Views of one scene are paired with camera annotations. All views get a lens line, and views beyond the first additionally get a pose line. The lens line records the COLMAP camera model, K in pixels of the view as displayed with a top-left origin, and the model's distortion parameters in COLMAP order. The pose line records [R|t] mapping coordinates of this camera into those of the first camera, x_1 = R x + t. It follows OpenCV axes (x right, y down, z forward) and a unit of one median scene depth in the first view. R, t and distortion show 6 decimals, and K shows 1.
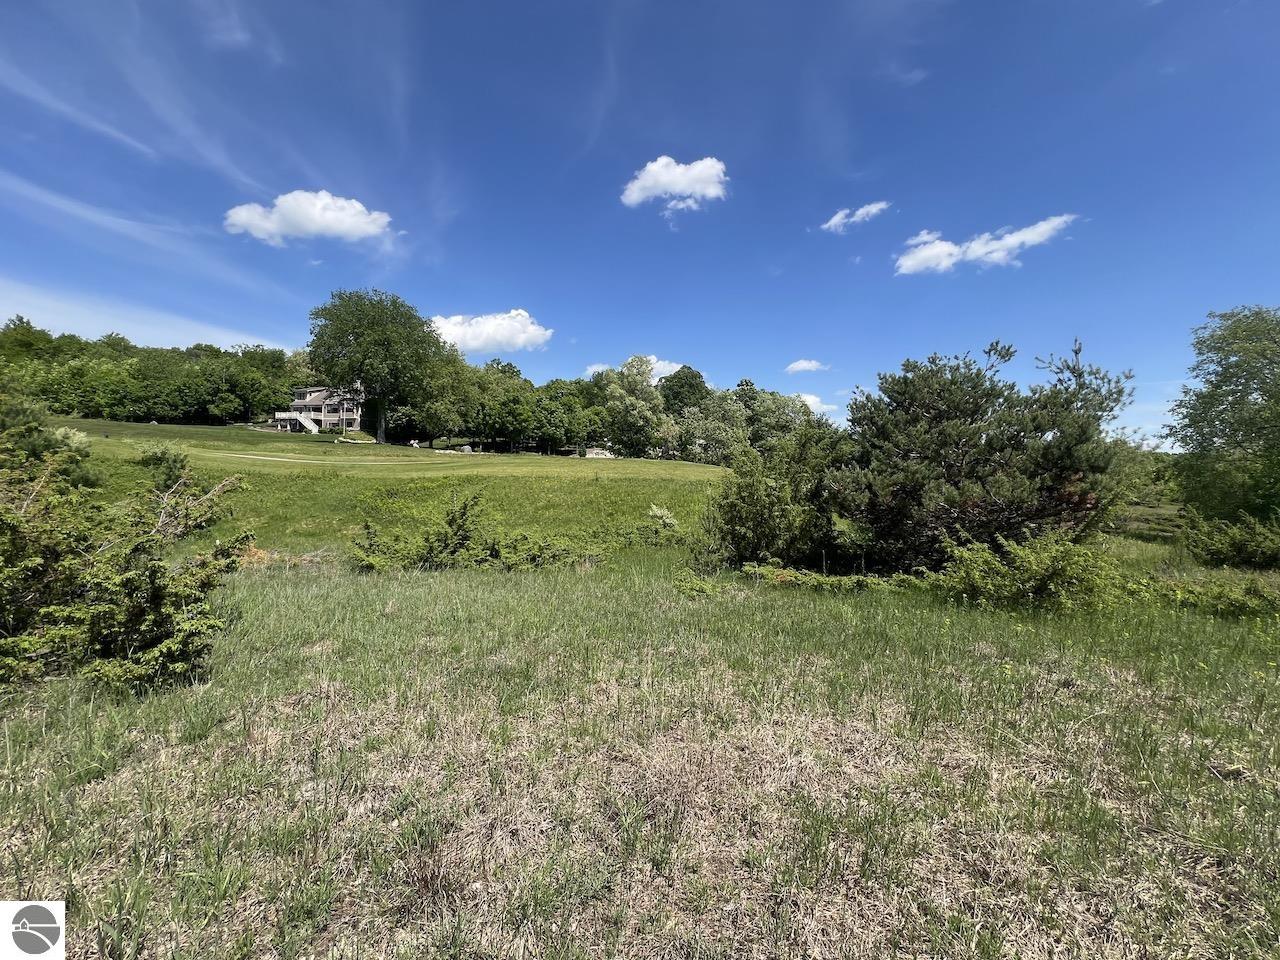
lens RADIAL K [[507.5, 0, 643.5], [0, 507.5, 471.8], [0, 0, 1]] dist [-0.005549, -0.000421]
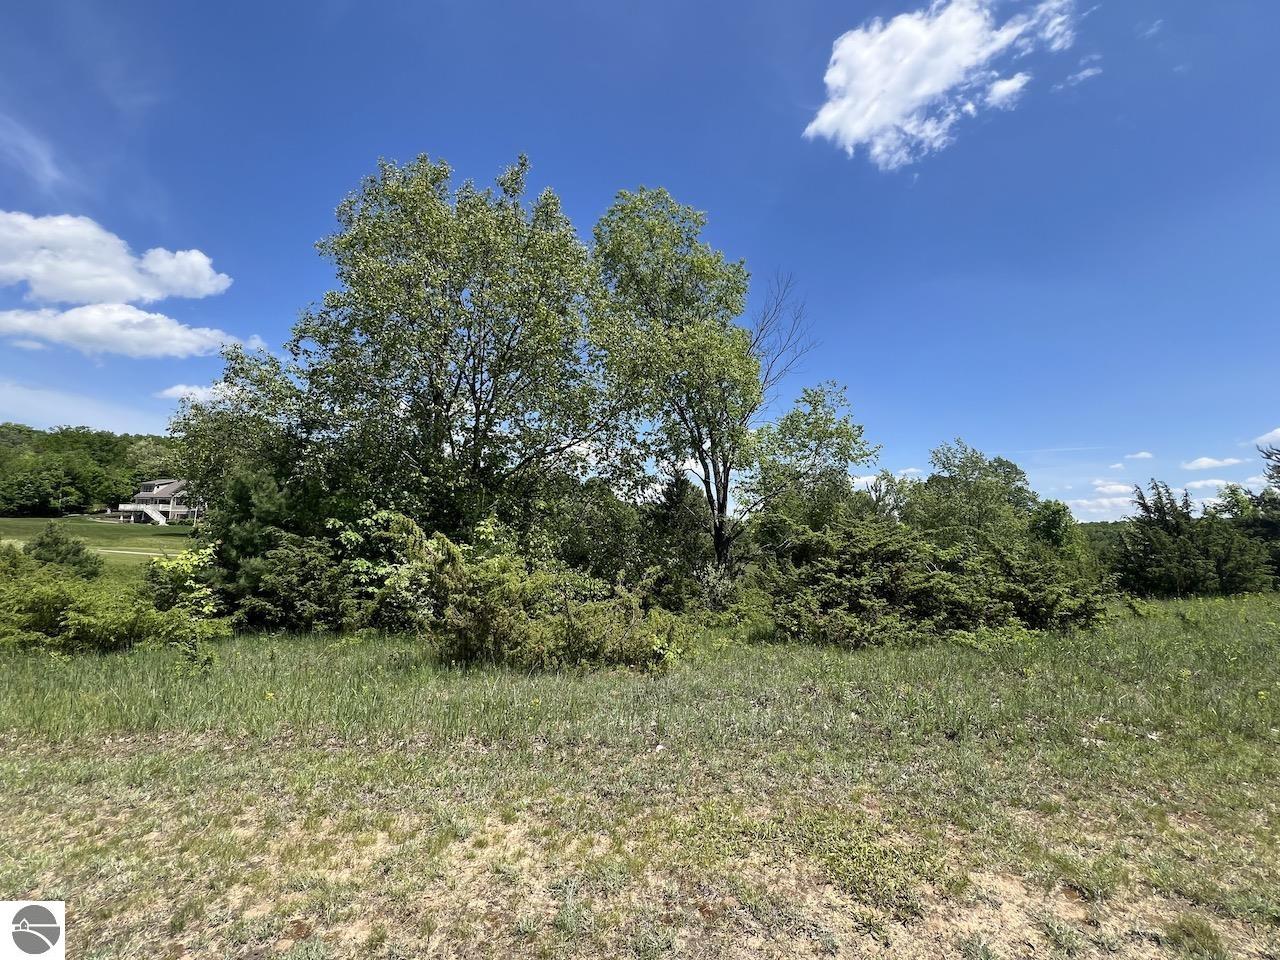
lens RADIAL K [[507.5, 0, 629.1], [0, 507.5, 479.2], [0, 0, 1]] dist [-0.005549, -0.000421]
pose [[0.975941, 0.013203, 0.217634, 0.099280], [0.015765, 0.991279, -0.130830, -0.014239], [-0.217464, 0.131114, 0.967222, -0.293595]]
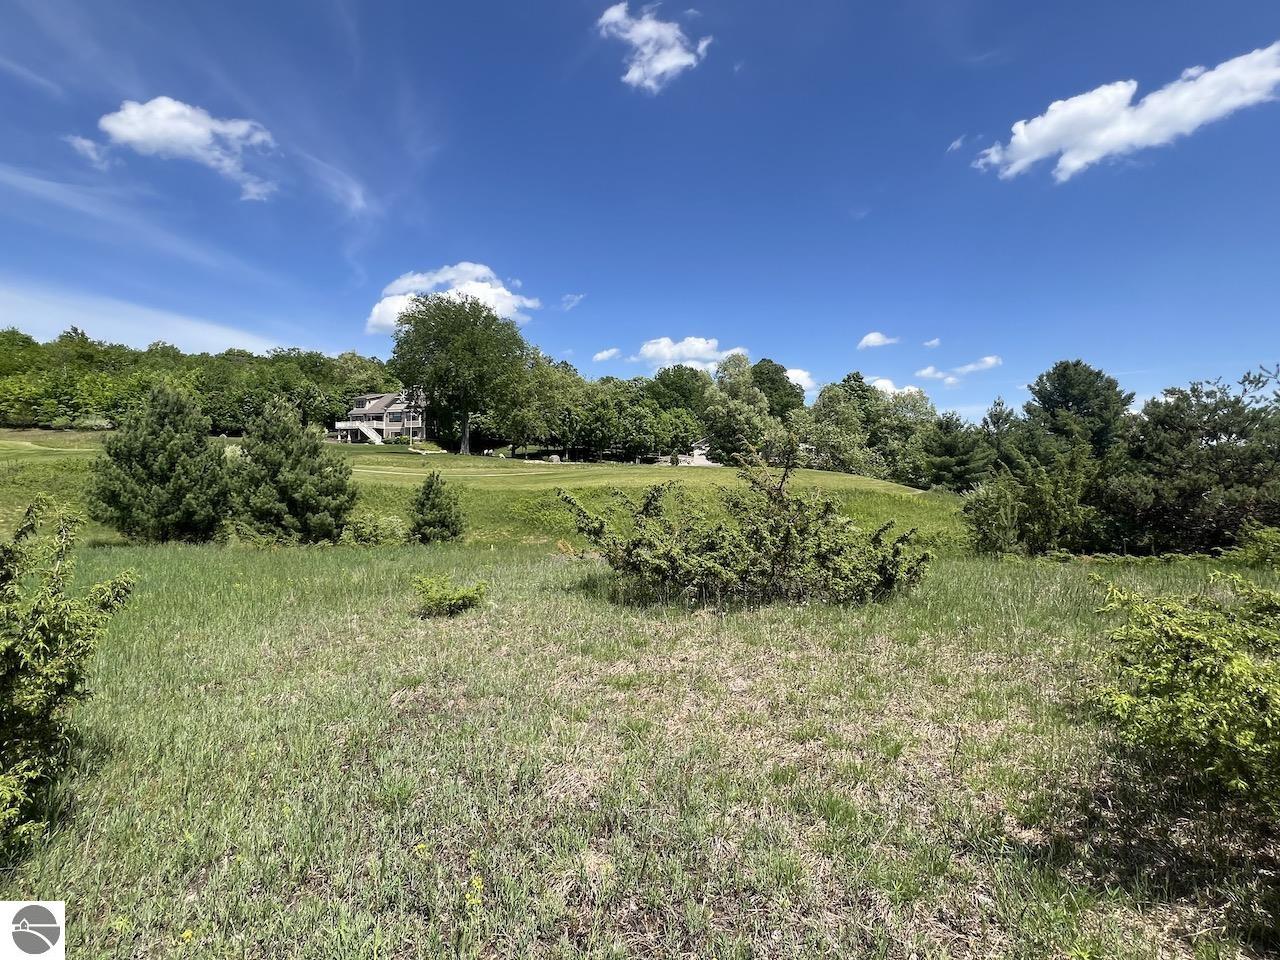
lens RADIAL K [[596.5, 0, 641.8], [0, 596.5, 474.4], [0, 0, 1]] dist [0.000511, -0.001707]
pose [[0.996227, -0.011512, -0.086019, -0.069394], [0.010521, 0.999873, -0.011968, -0.000717], [0.086146, 0.011018, 0.996222, -0.060349]]
